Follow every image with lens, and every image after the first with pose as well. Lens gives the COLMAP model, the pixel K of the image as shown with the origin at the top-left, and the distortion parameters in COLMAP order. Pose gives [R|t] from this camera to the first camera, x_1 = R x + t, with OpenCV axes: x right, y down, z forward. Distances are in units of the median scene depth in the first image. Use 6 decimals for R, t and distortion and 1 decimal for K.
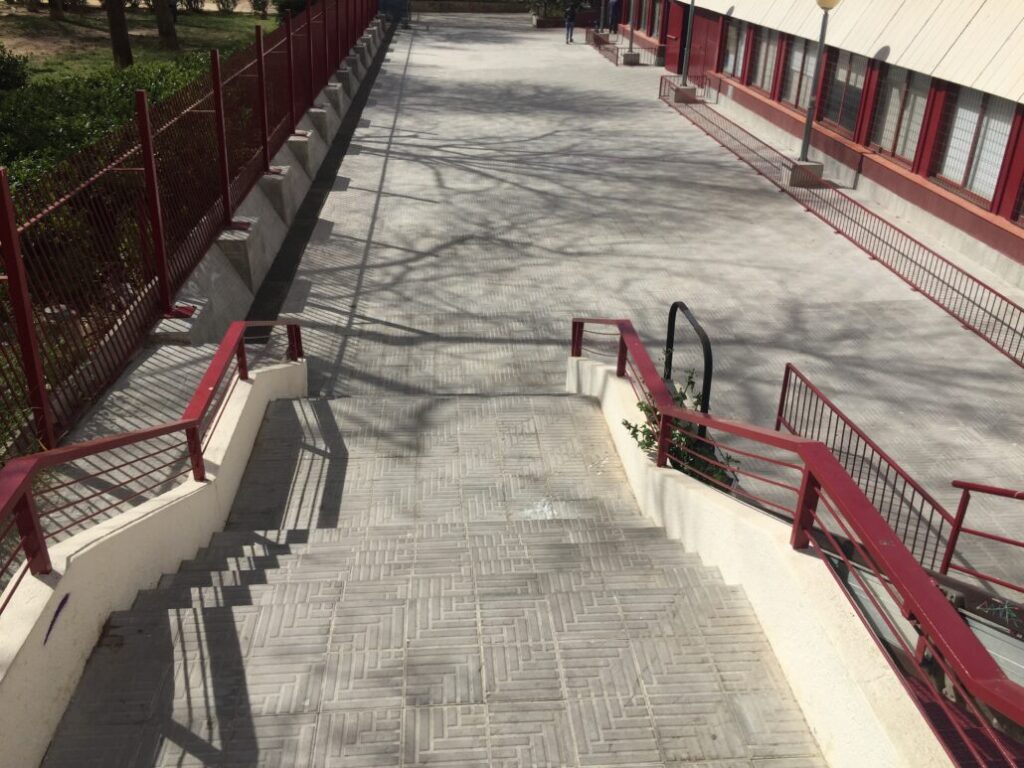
lens RADIAL K [[896.4, 0, 512.2], [0, 896.4, 387.0], [0, 0, 1]] dist [0.084081, -0.112435]
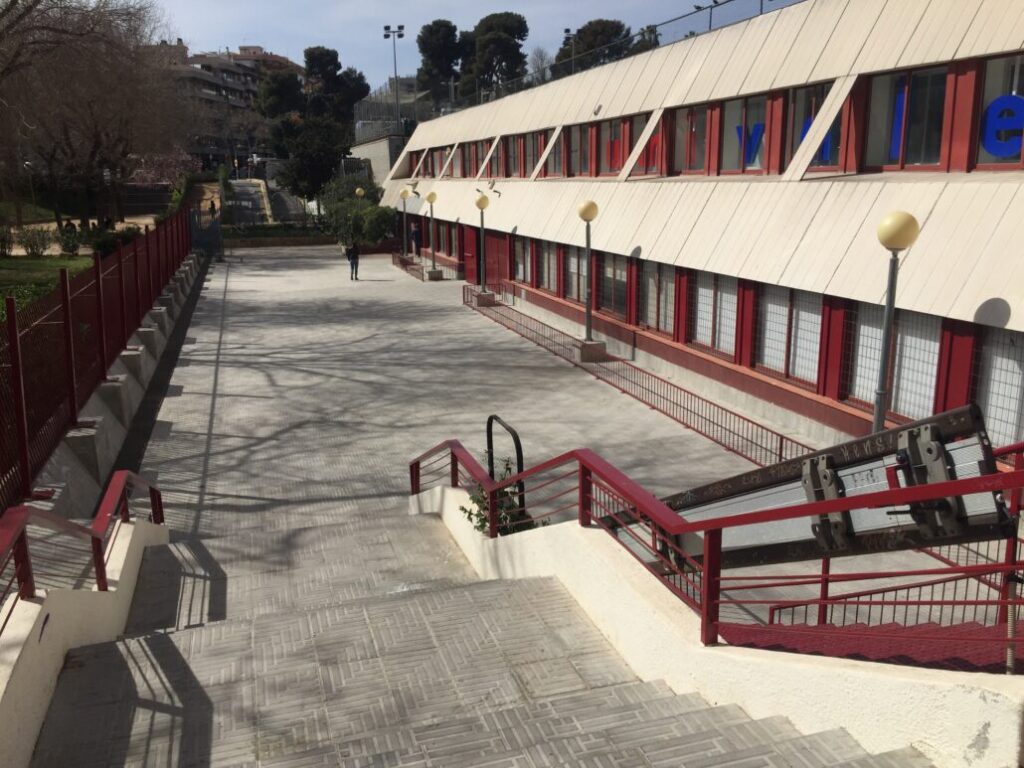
lens RADIAL K [[896.4, 0, 516.1], [0, 896.4, 389.9], [0, 0, 1]] dist [0.084081, -0.112435]
pose [[0.976001, -0.080269, 0.202434, -0.042575], [0.124759, 0.968016, -0.217671, 0.167055], [-0.178487, 0.237703, 0.954798, -0.259715]]
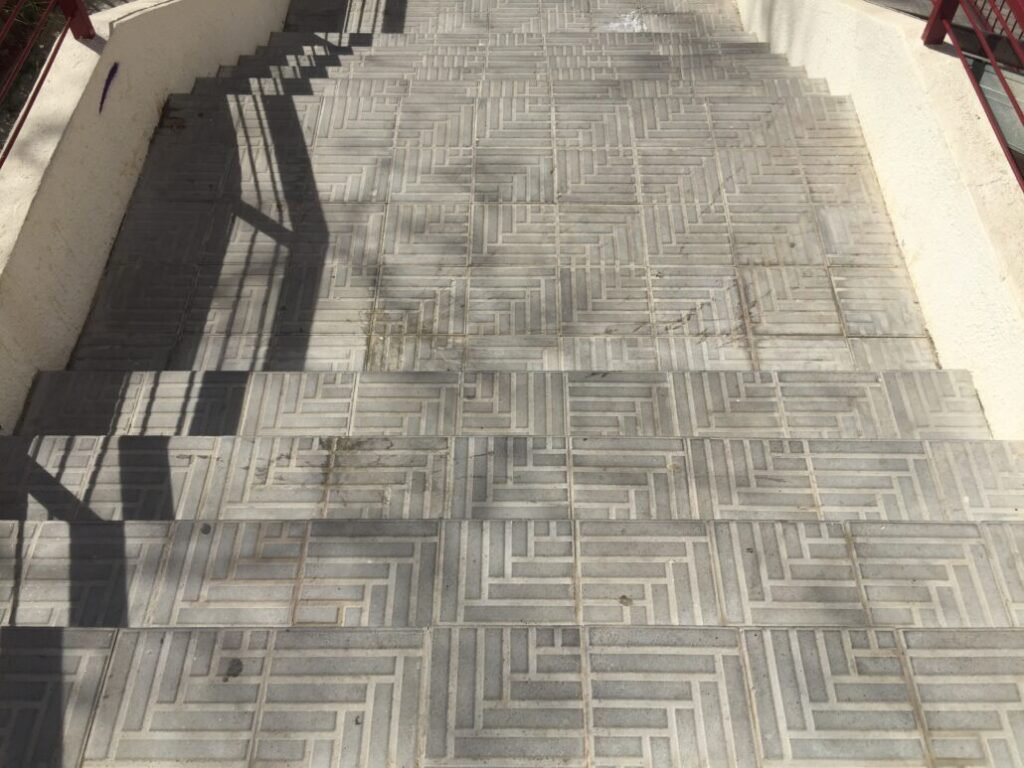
lens RADIAL K [[896.4, 0, 510.3], [0, 896.4, 393.4], [0, 0, 1]] dist [0.084081, -0.112435]
pose [[0.995567, 0.062145, -0.070603, 0.001237], [-0.022347, 0.885425, 0.464244, 0.049762], [0.091364, -0.460608, 0.882889, 0.031327]]
